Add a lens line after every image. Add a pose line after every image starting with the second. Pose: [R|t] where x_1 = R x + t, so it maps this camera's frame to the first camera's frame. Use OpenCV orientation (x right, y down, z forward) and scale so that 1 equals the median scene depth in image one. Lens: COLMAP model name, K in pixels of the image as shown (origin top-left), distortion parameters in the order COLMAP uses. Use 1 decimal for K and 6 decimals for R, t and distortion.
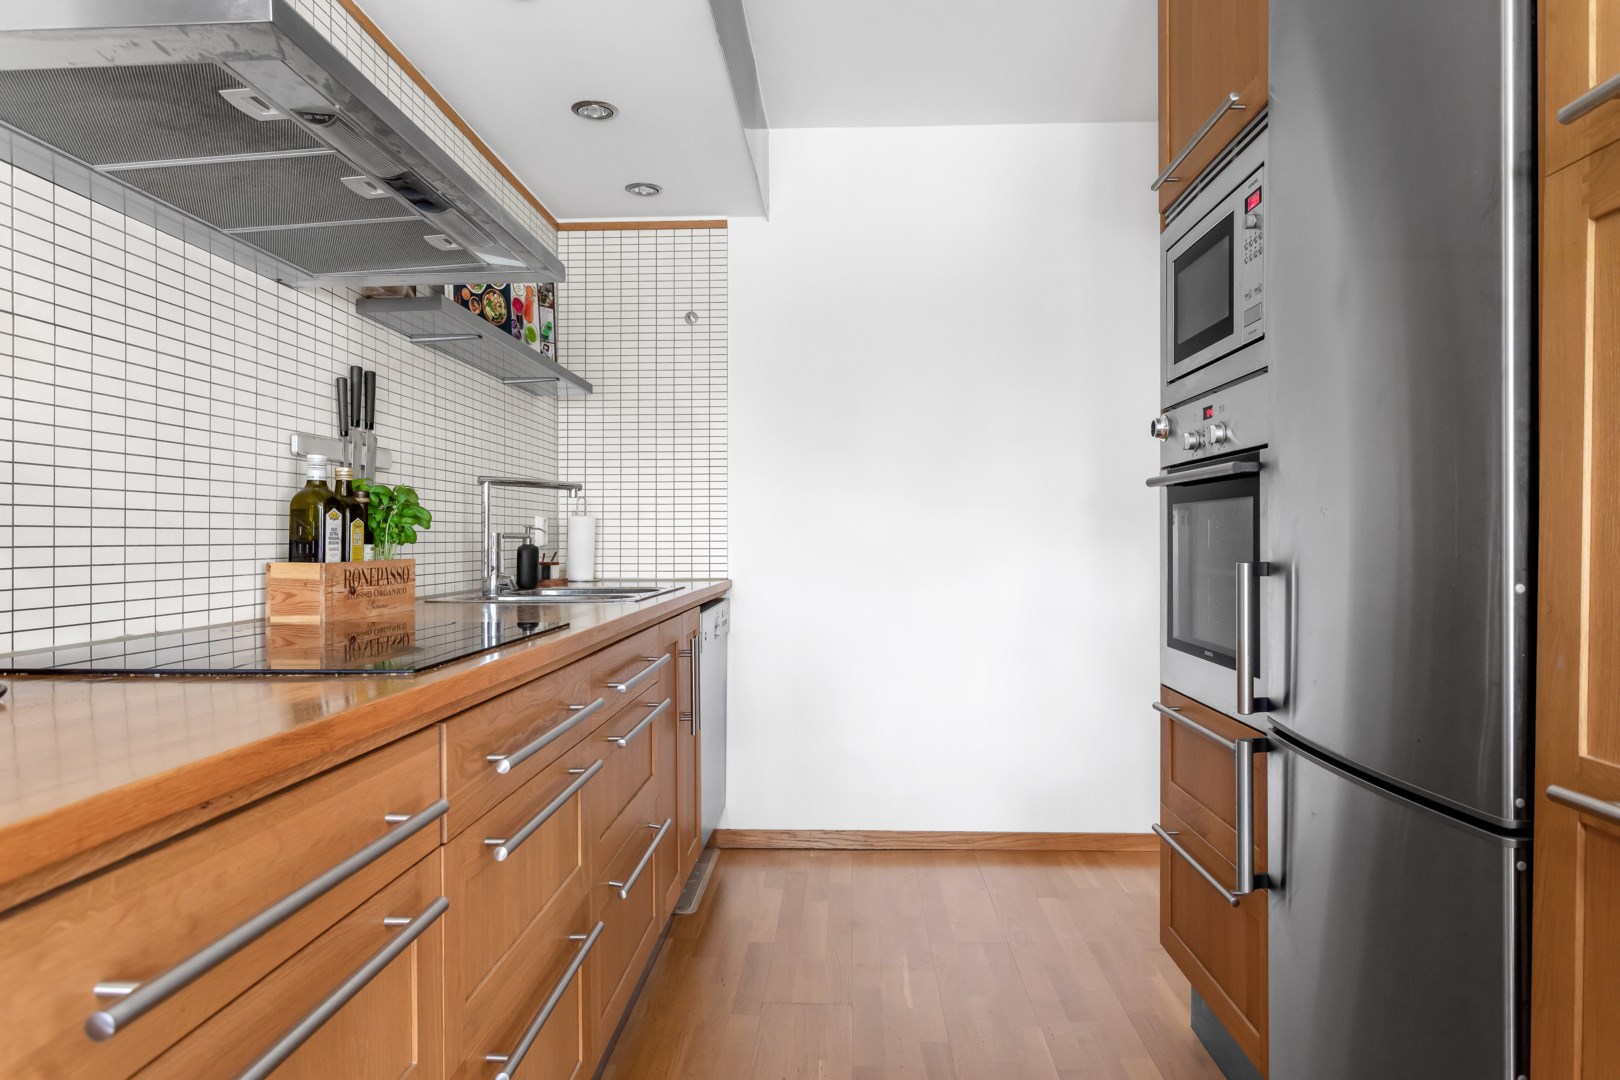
lens RADIAL K [[1010.5, 0, 807.5], [0, 1010.5, 538.5], [0, 0, 1]] dist [-0.002040, -0.000280]
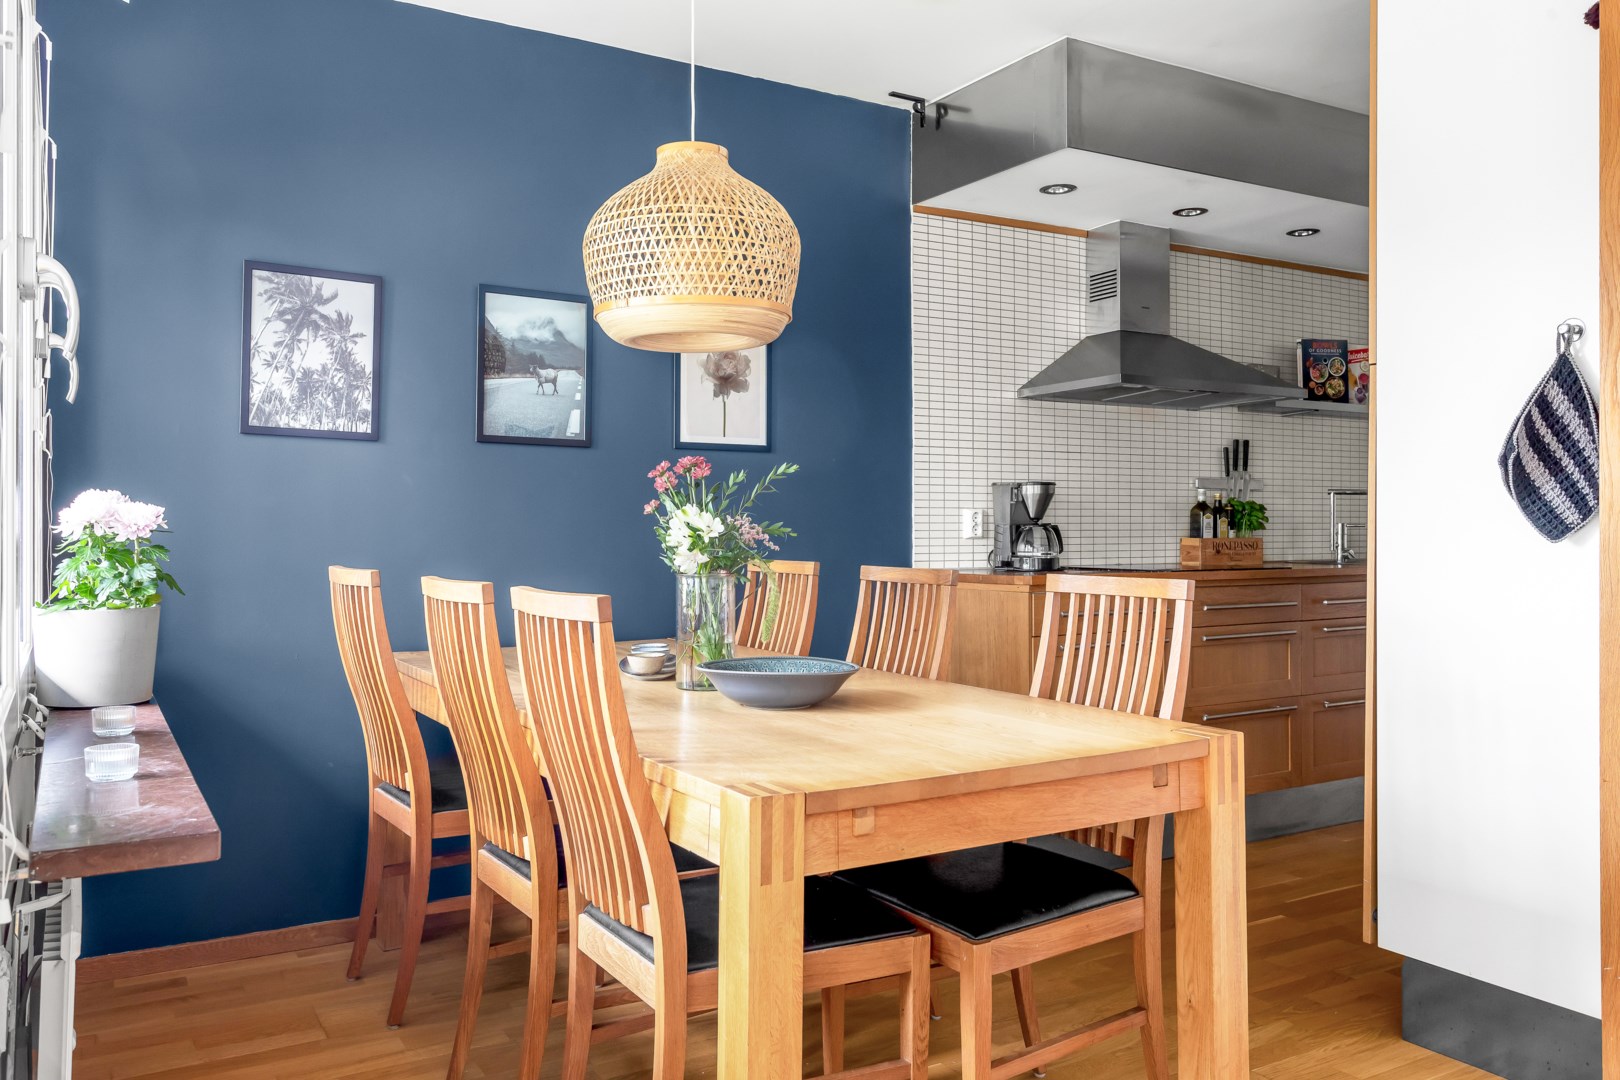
lens RADIAL K [[1307.7, 0, 808.3], [0, 1307.7, 536.5], [0, 0, 1]] dist [0.003478, 0.000801]
pose [[0.570574, 0.001108, -0.821246, 1.337392], [-0.000020, 0.999999, 0.001335, 0.016243], [0.821246, -0.000745, 0.570573, -1.296619]]
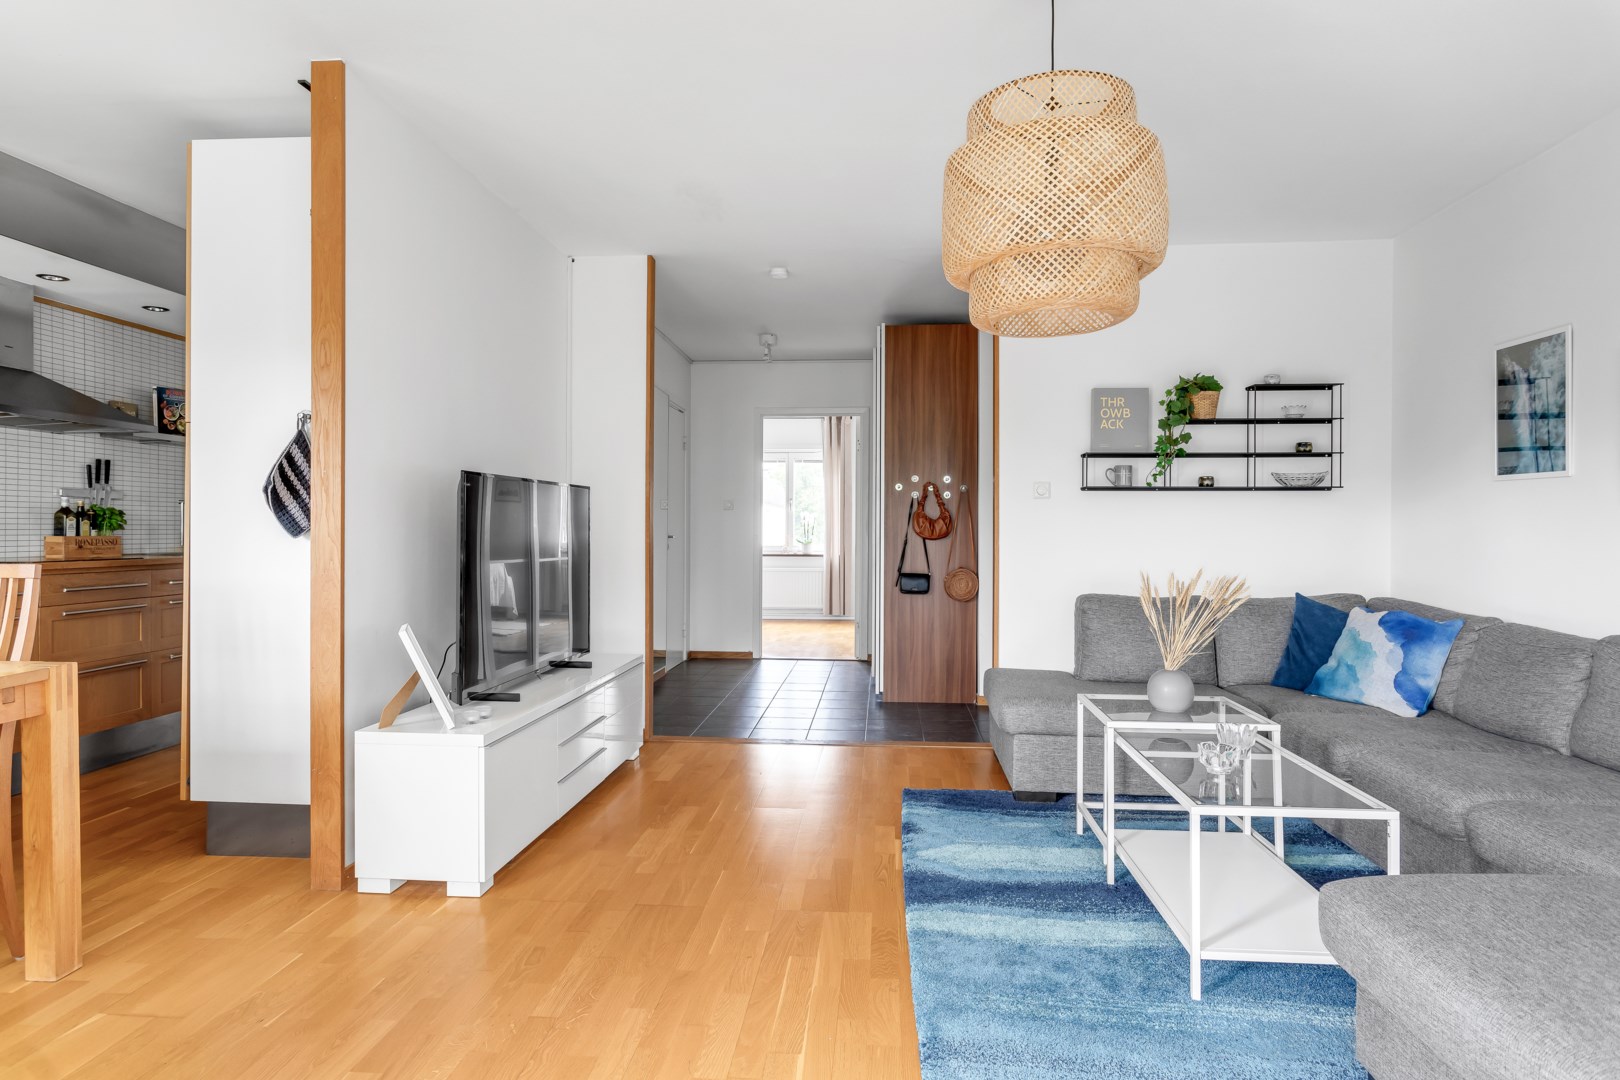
lens RADIAL K [[978.5, 0, 809.3], [0, 978.5, 535.5], [0, 0, 1]] dist [-0.000510, -0.000377]
pose [[0.999512, 0.001731, -0.031182, 1.596876], [-0.001728, 0.999999, 0.000104, 0.017802], [0.031182, -0.000050, 0.999514, -1.568991]]
